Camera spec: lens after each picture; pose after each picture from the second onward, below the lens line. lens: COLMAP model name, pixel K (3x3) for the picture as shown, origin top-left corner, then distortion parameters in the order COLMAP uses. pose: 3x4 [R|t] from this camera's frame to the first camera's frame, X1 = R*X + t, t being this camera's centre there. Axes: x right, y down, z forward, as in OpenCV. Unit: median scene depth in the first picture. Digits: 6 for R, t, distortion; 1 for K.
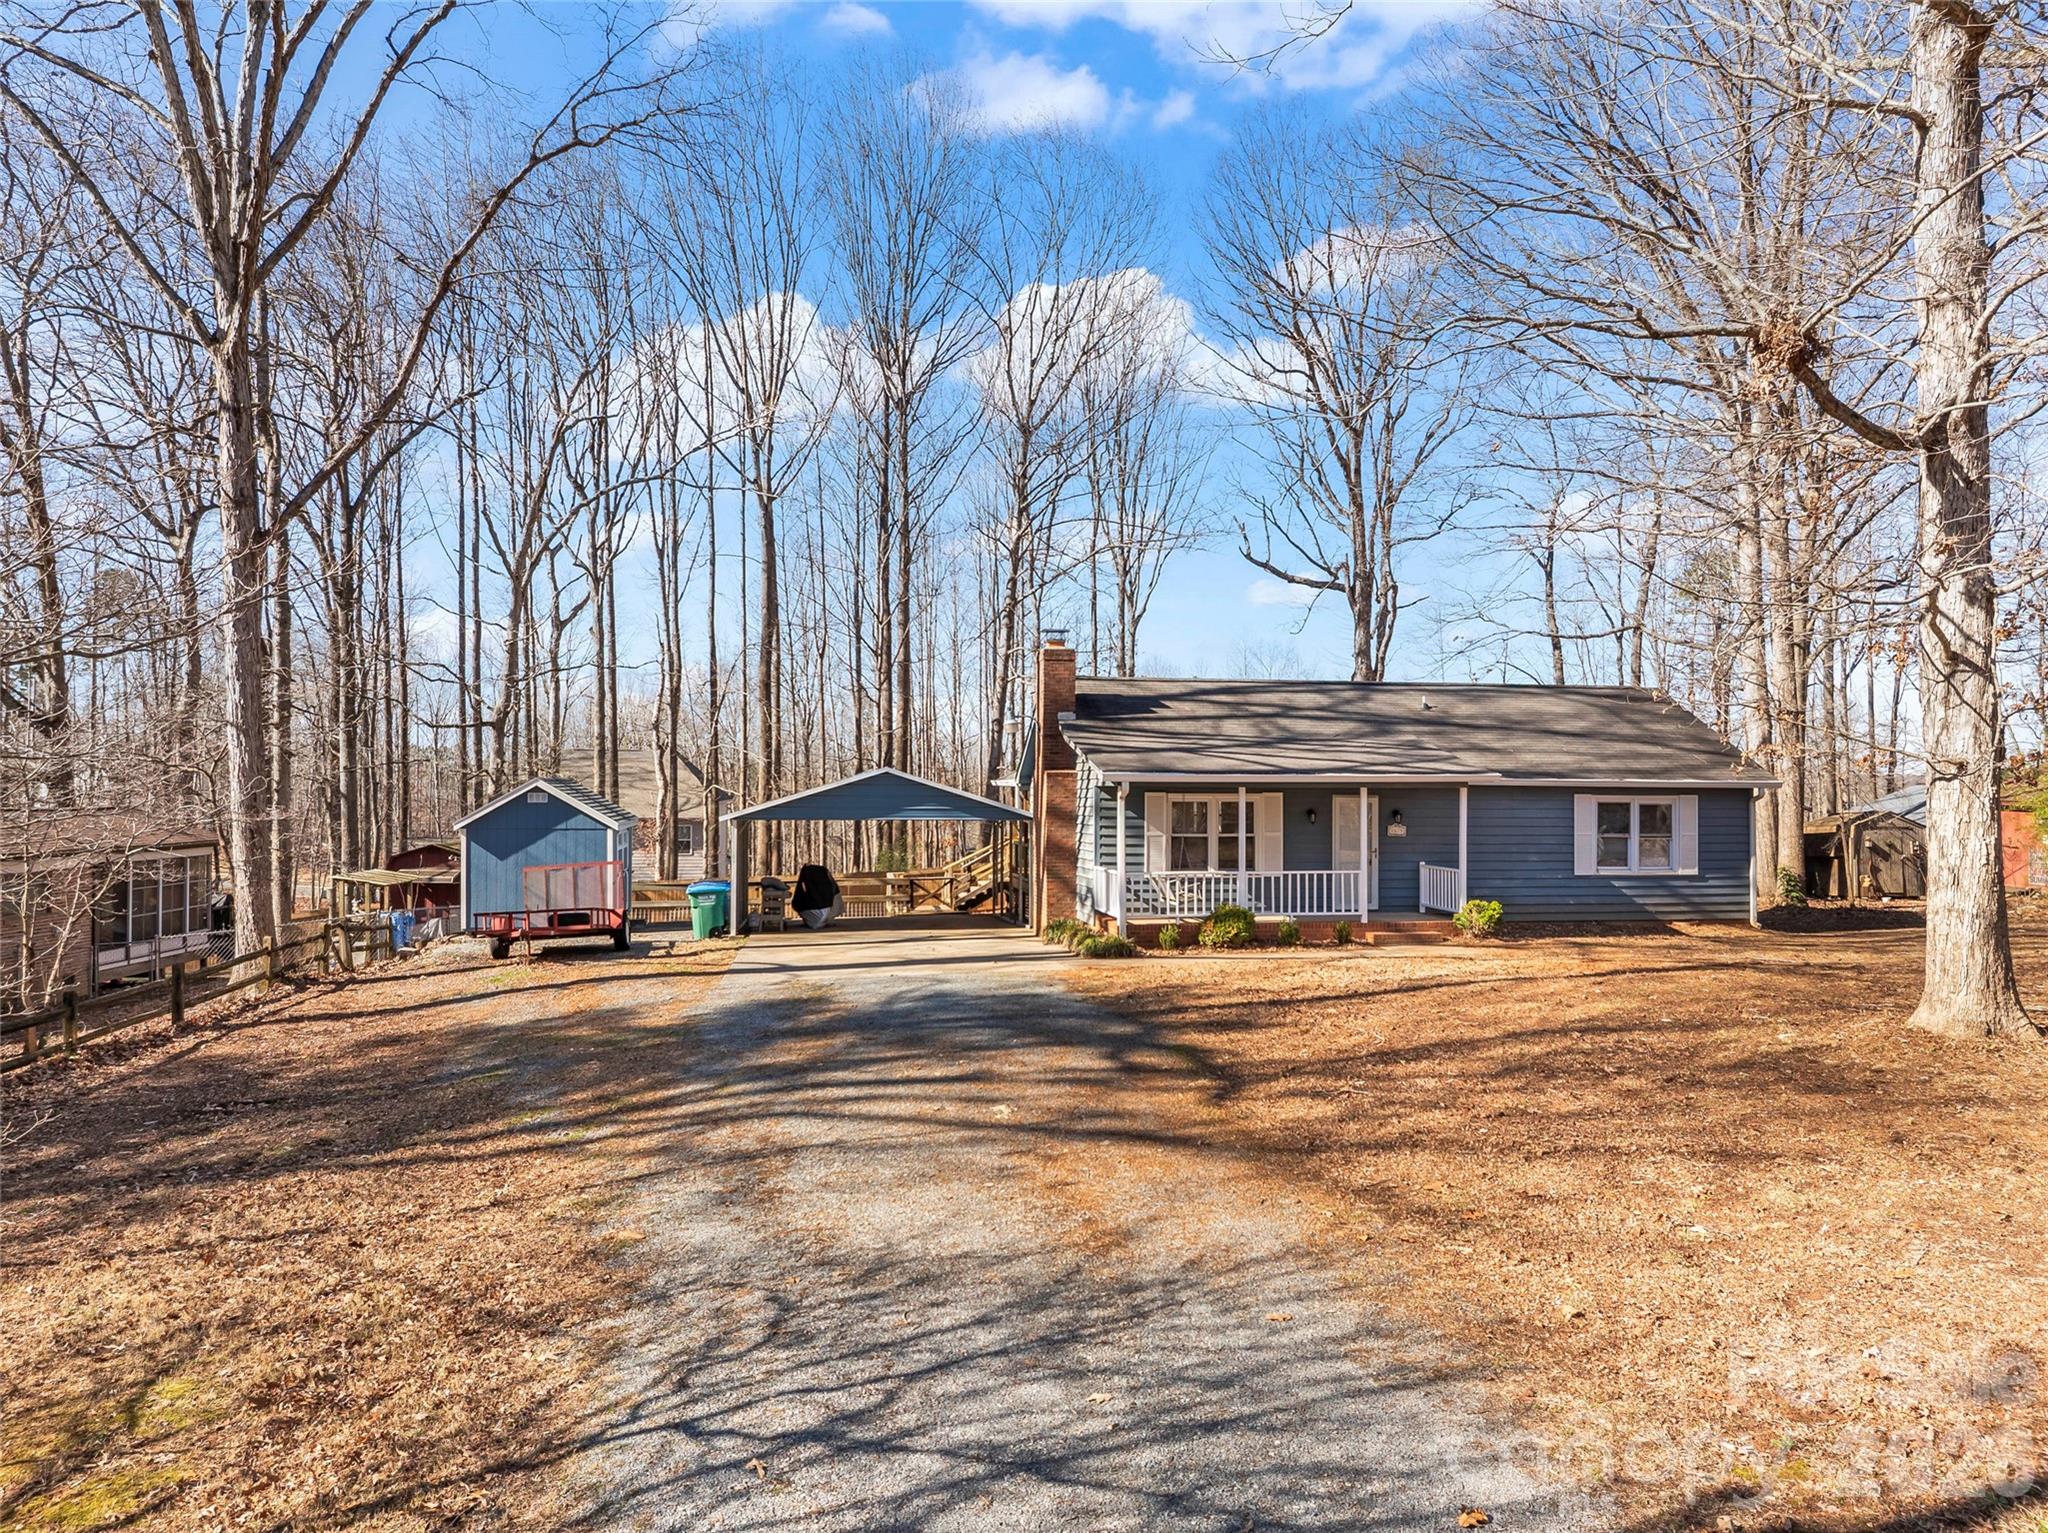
lens RADIAL K [[1432.5, 0, 1024.0], [0, 1432.5, 766.5], [0, 0, 1]] dist [-0.049463, 0.026307]
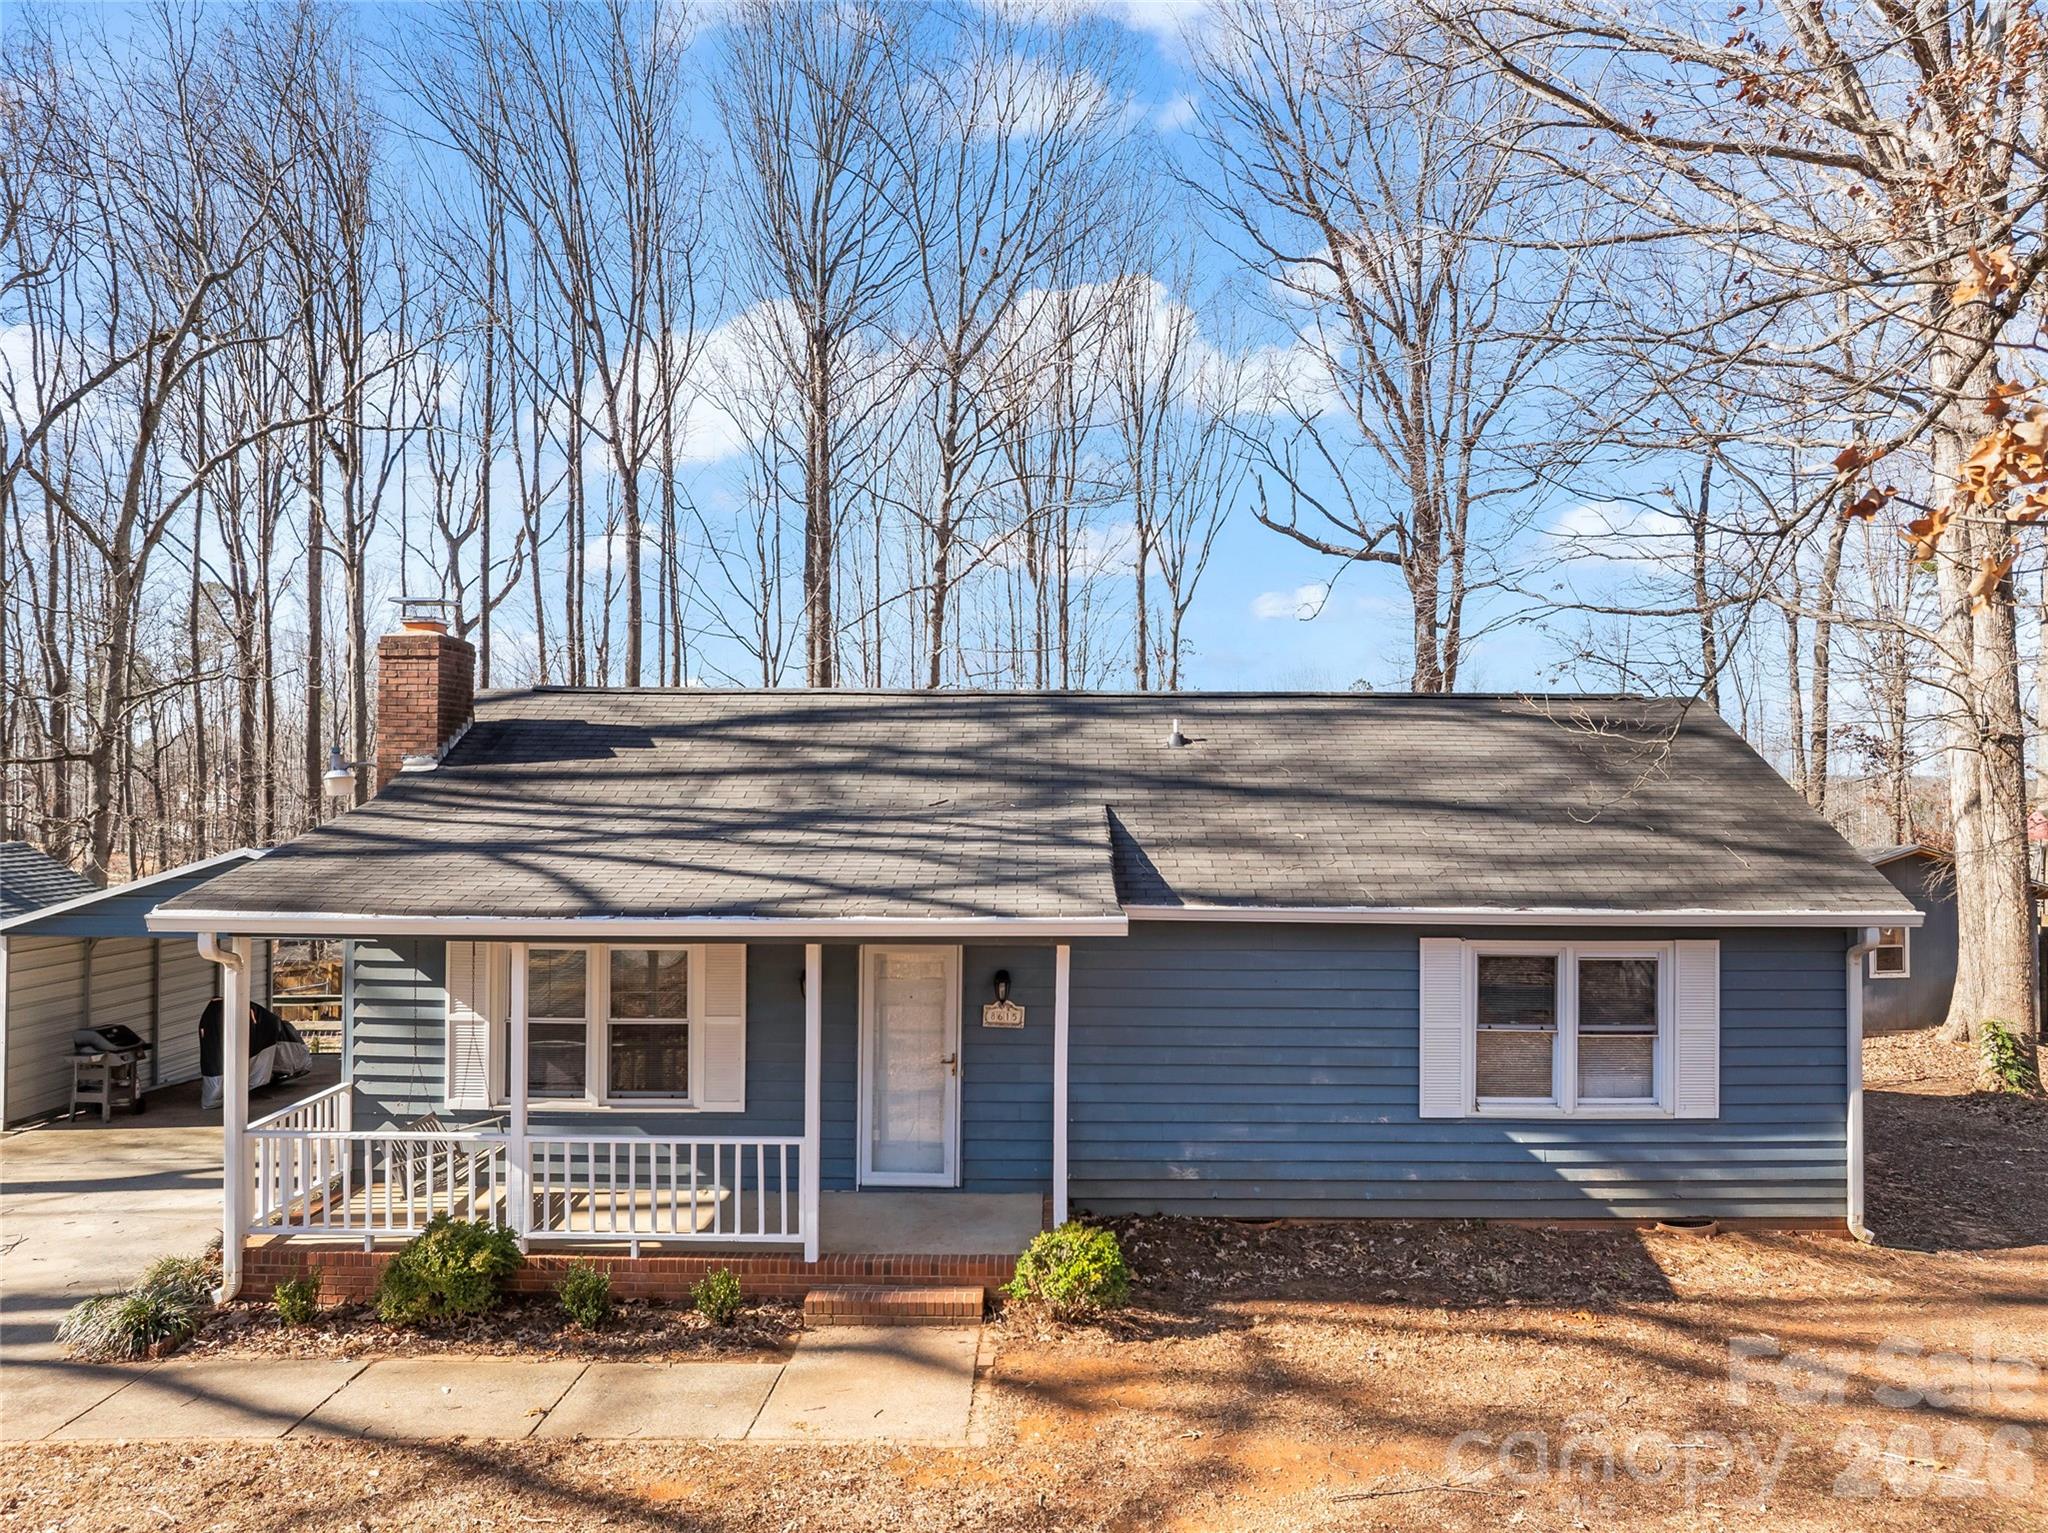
lens RADIAL K [[1432.5, 0, 1024.0], [0, 1432.5, 766.5], [0, 0, 1]] dist [-0.049463, 0.026307]
pose [[0.987465, -0.003511, -0.157801, 0.330525], [0.002915, 0.999988, -0.004009, -0.032684], [0.157814, 0.003498, 0.987463, 0.528720]]
